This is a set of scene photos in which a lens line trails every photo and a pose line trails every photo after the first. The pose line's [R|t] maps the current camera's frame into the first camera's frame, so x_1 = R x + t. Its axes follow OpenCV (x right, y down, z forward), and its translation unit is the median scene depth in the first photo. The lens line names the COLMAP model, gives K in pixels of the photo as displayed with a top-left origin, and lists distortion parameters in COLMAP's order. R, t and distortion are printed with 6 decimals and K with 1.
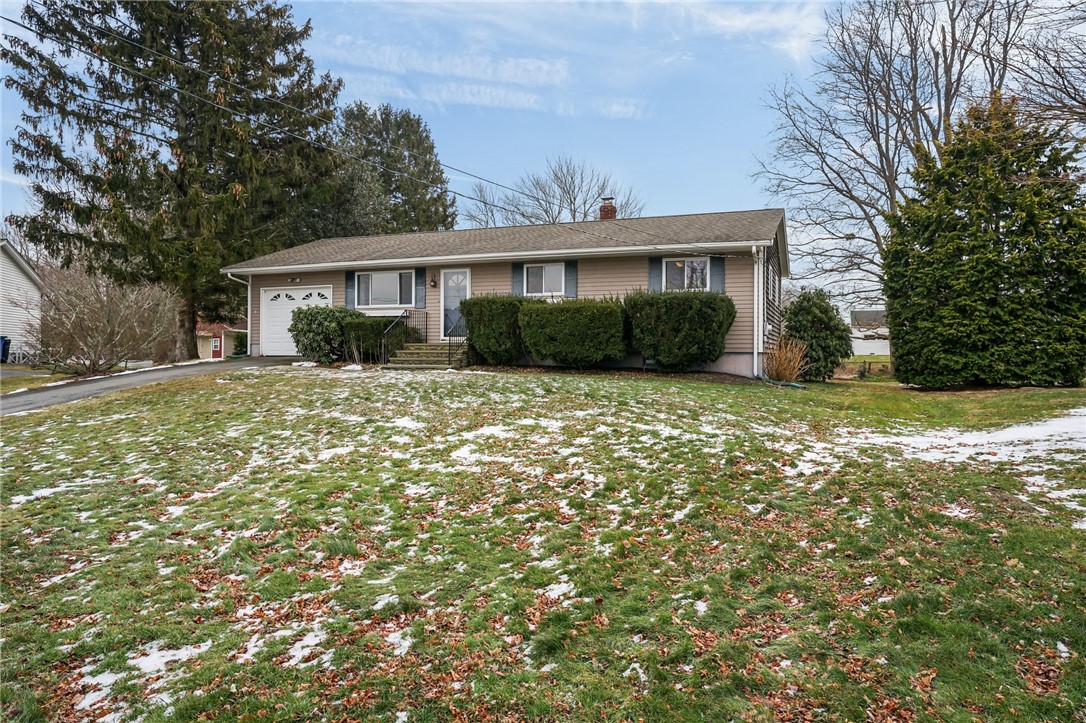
lens RADIAL K [[723.1, 0, 539.1], [0, 723.1, 359.1], [0, 0, 1]] dist [0.024363, 0.002776]
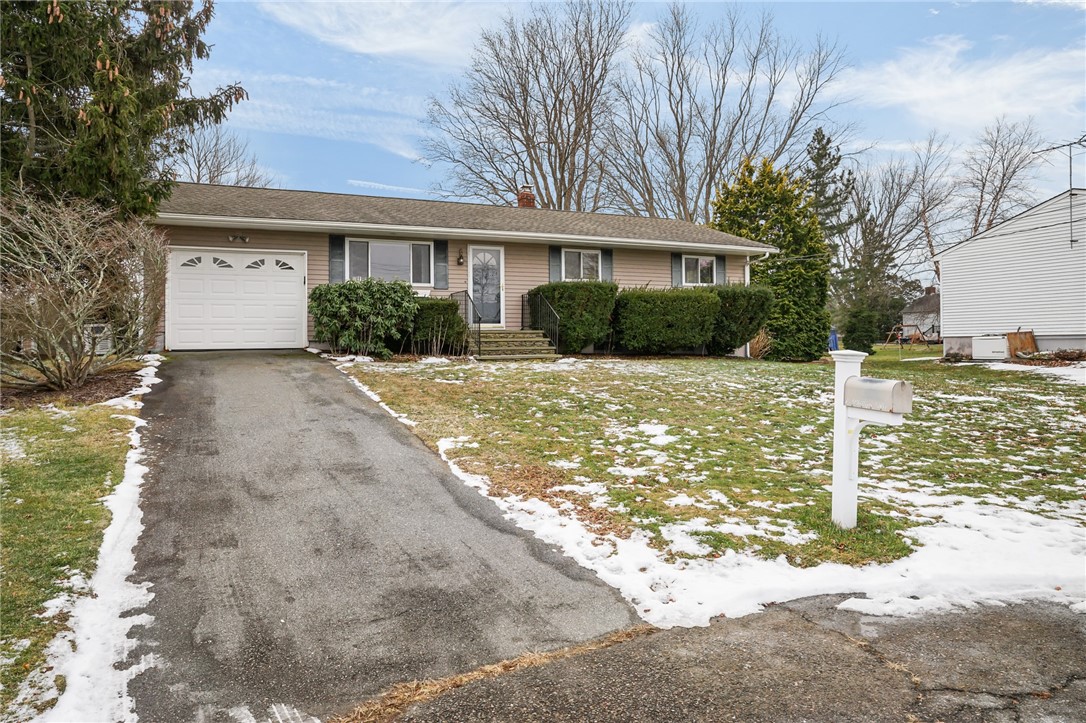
lens RADIAL K [[723.1, 0, 539.1], [0, 723.1, 359.1], [0, 0, 1]] dist [0.024363, 0.002776]
pose [[0.687209, -0.025673, 0.726006, -0.746433], [0.020758, 0.999661, 0.015702, -0.000172], [-0.726163, 0.004280, 0.687509, 0.370813]]
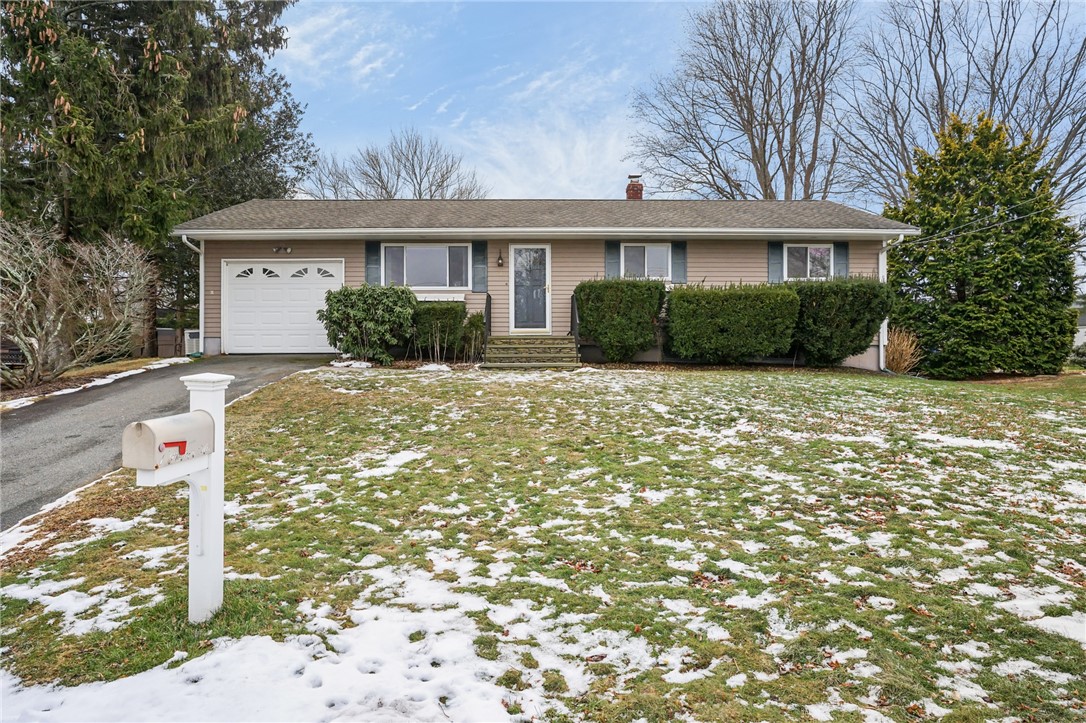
lens RADIAL K [[723.1, 0, 539.1], [0, 723.1, 359.1], [0, 0, 1]] dist [0.024363, 0.002776]
pose [[0.919293, -0.012366, 0.393380, -0.449707], [0.010033, 0.999918, 0.007987, -0.002313], [-0.393447, -0.003396, 0.919341, 0.259371]]
